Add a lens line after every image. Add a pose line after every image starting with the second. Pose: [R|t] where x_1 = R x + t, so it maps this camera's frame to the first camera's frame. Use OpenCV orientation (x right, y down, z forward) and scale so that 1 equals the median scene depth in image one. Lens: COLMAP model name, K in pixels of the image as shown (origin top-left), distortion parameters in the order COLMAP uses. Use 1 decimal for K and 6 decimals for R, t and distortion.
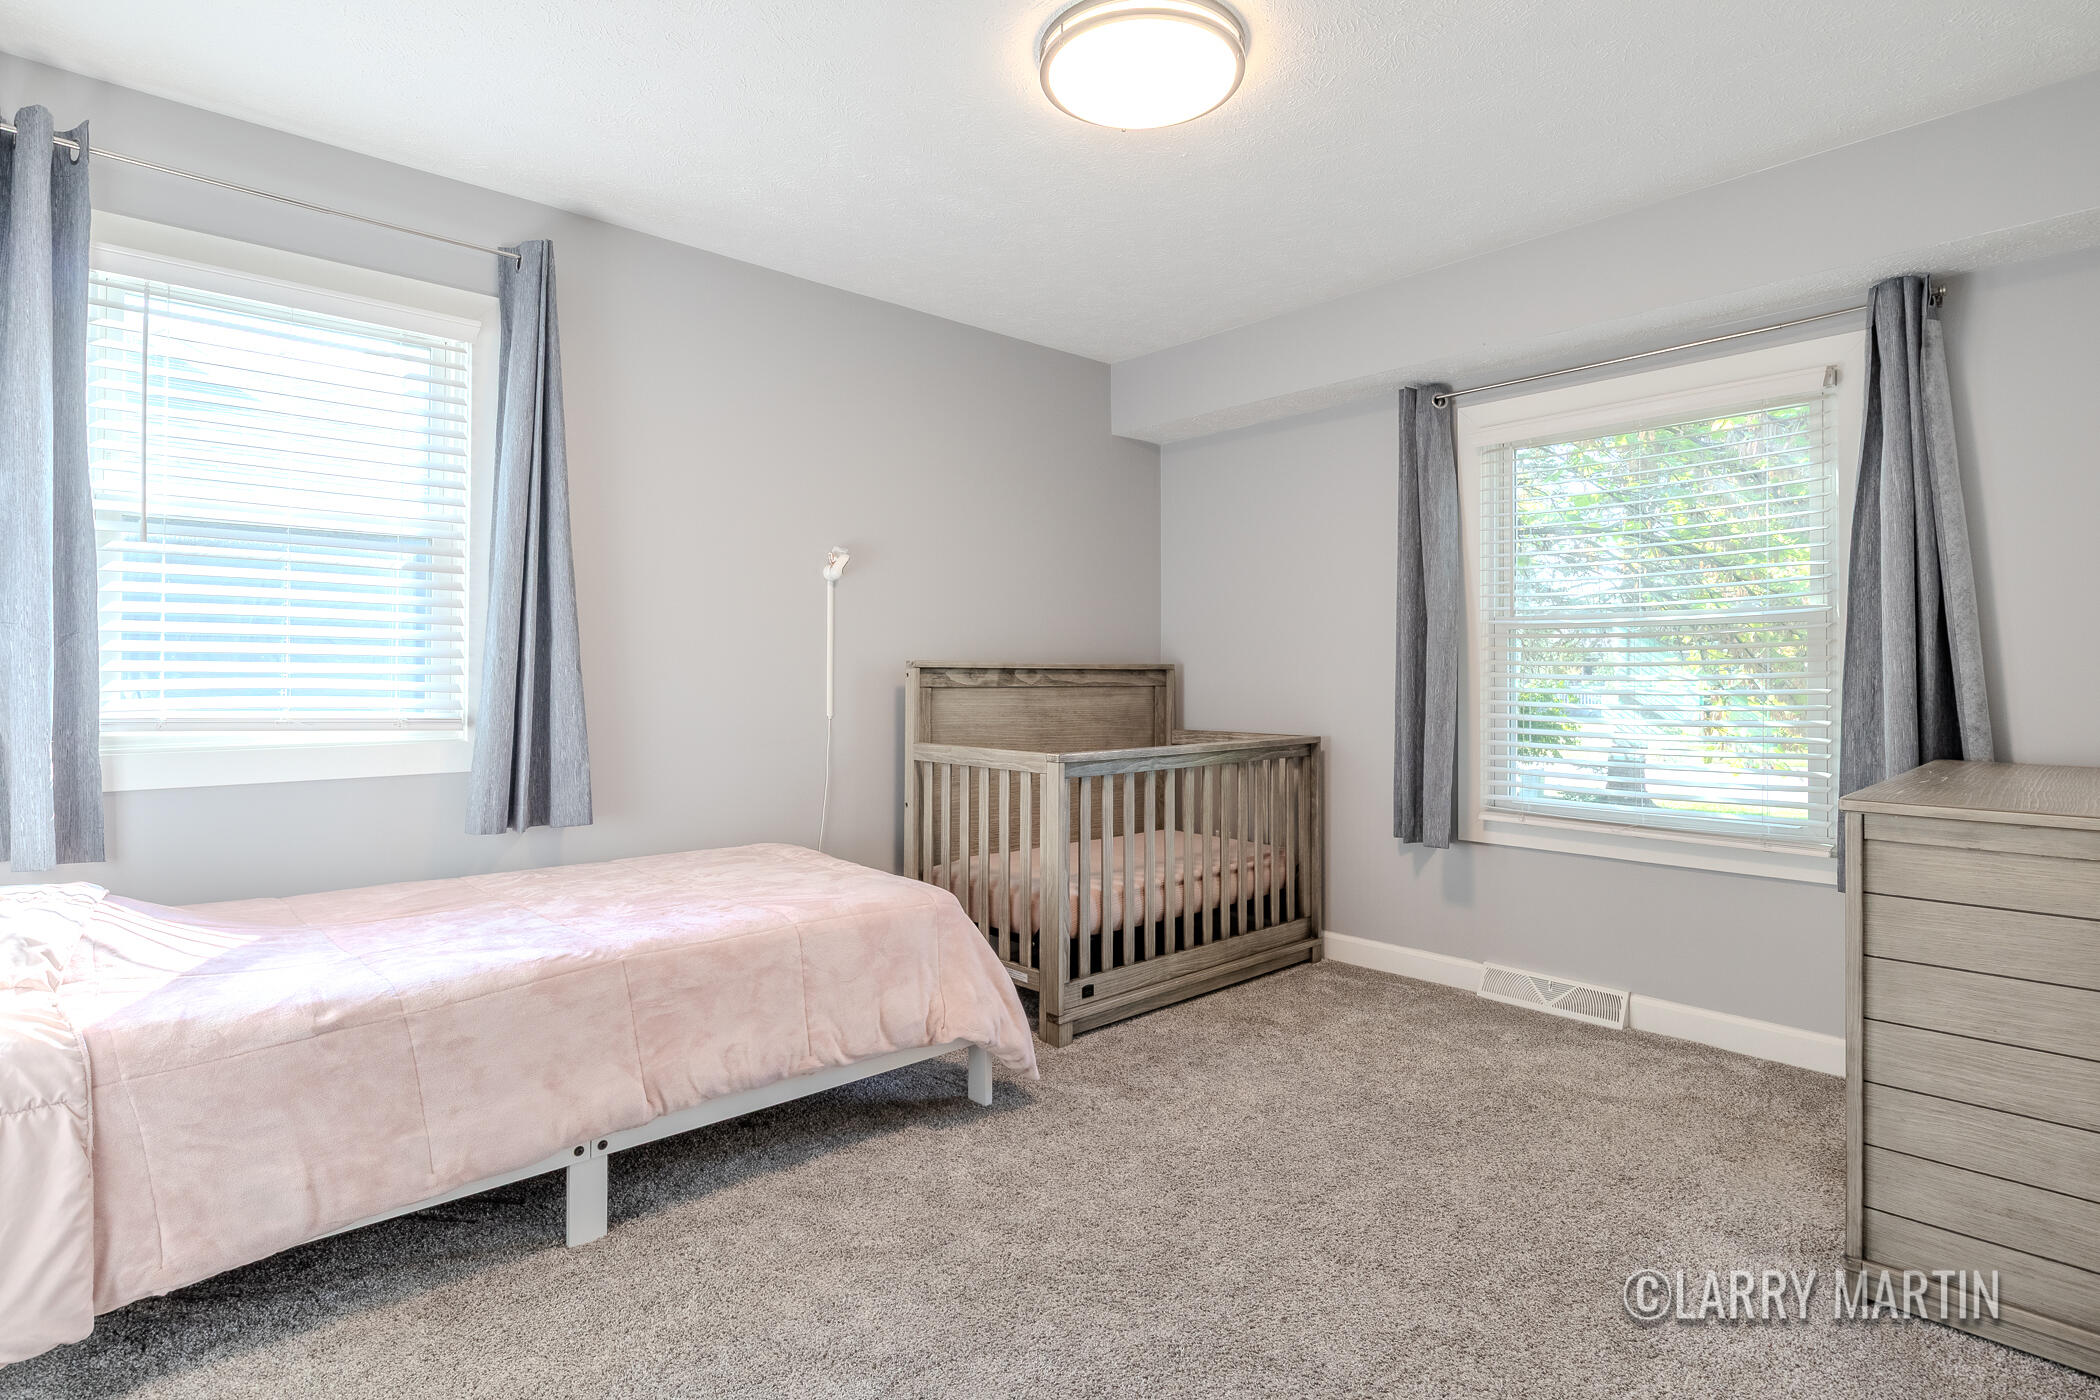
lens RADIAL K [[1053.5, 0, 1047.9], [0, 1053.5, 643.6], [0, 0, 1]] dist [-0.012505, 0.000078]
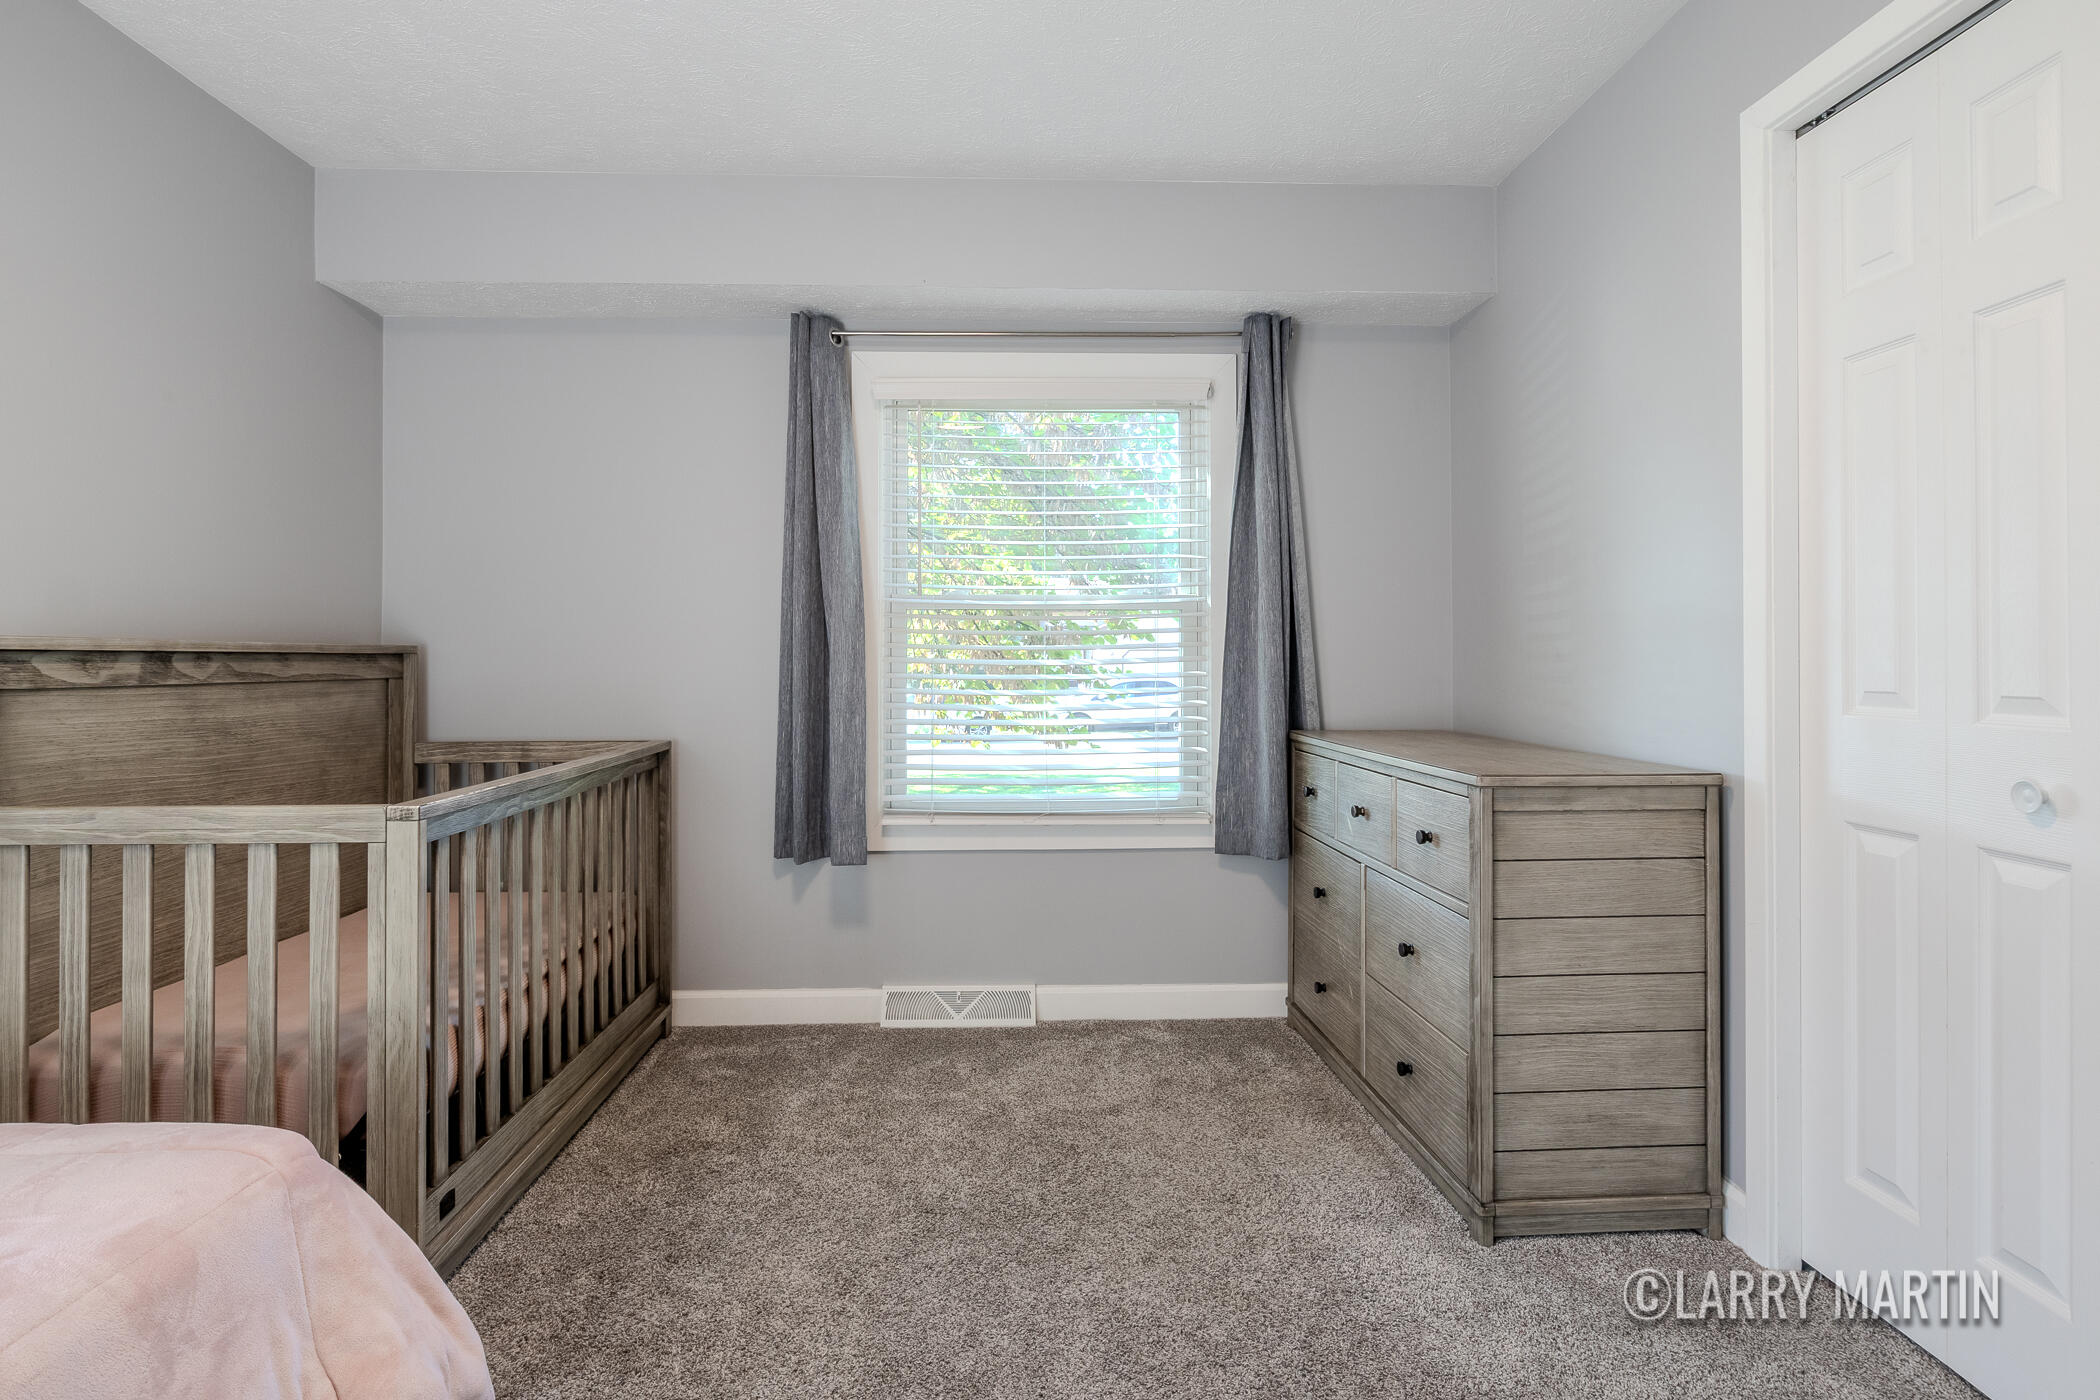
lens RADIAL K [[1053.5, 0, 1047.9], [0, 1053.5, 643.6], [0, 0, 1]] dist [-0.012505, 0.000078]
pose [[0.640352, 0.007847, 0.768041, -0.178063], [-0.019248, 0.999798, 0.005833, 0.008492], [-0.767840, -0.018518, 0.640374, 0.341540]]
